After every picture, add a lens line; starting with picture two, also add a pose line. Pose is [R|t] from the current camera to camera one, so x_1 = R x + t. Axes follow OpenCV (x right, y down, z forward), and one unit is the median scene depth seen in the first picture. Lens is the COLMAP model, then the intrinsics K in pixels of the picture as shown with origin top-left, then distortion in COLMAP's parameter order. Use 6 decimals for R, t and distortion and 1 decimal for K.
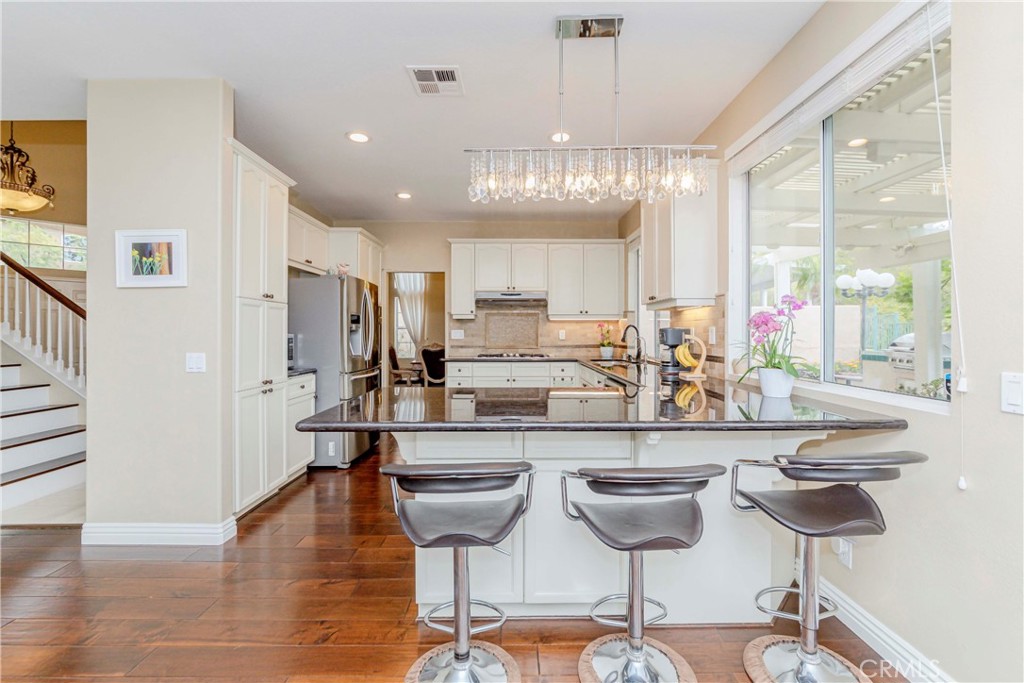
lens RADIAL K [[412.4, 0, 510.5], [0, 412.4, 337.7], [0, 0, 1]] dist [-0.000230, 0.000073]
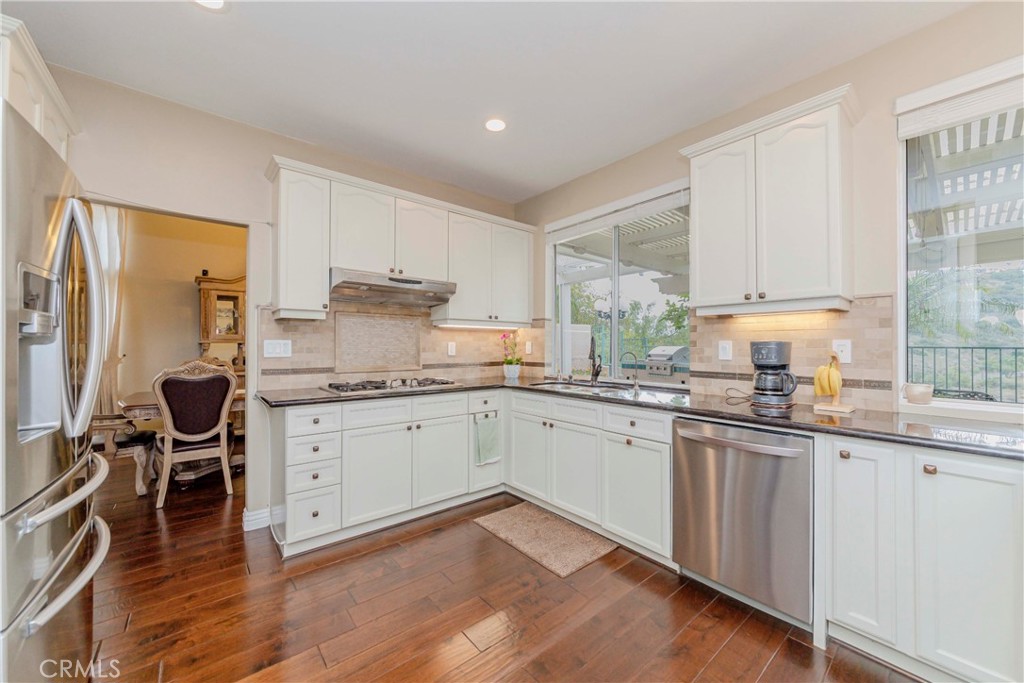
lens RADIAL K [[386.9, 0, 510.4], [0, 386.9, 344.9], [0, 0, 1]] dist [-0.000822, -0.000005]
pose [[0.774412, 0.004965, 0.632662, -0.217825], [0.002731, 0.999934, -0.011189, -0.006125], [-0.632675, 0.010393, 0.774347, 0.449182]]
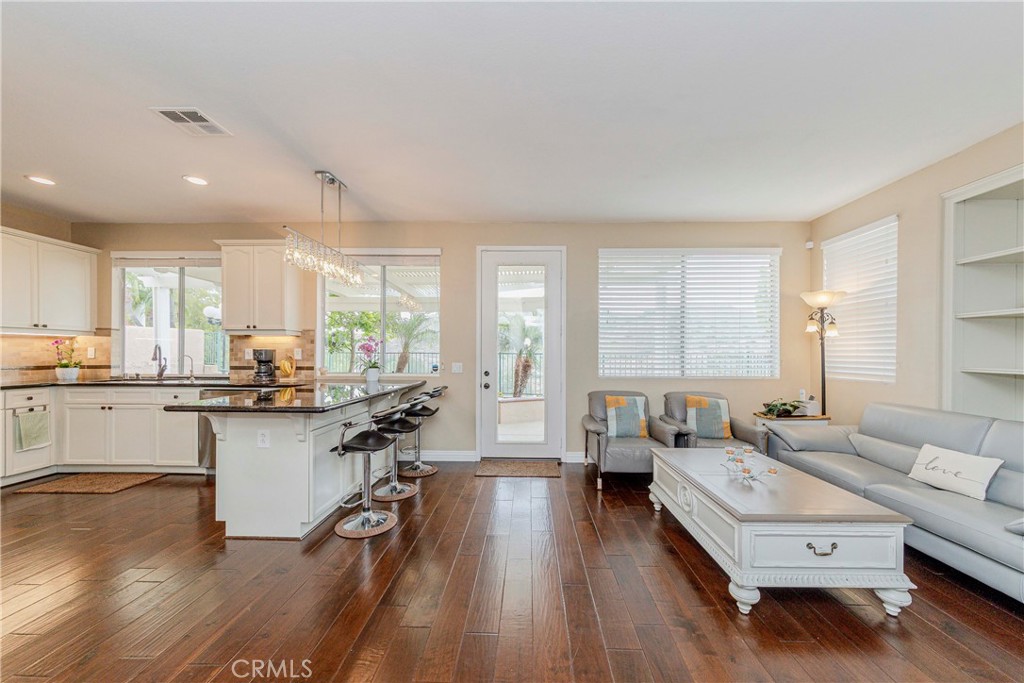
lens RADIAL K [[379.3, 0, 516.3], [0, 379.3, 354.2], [0, 0, 1]] dist [-0.000547, 0.005666]
pose [[0.035090, 0.000313, 0.999384, -0.524929], [0.006688, 0.999977, -0.000548, 0.000720], [-0.999362, 0.006703, 0.035087, 0.043796]]
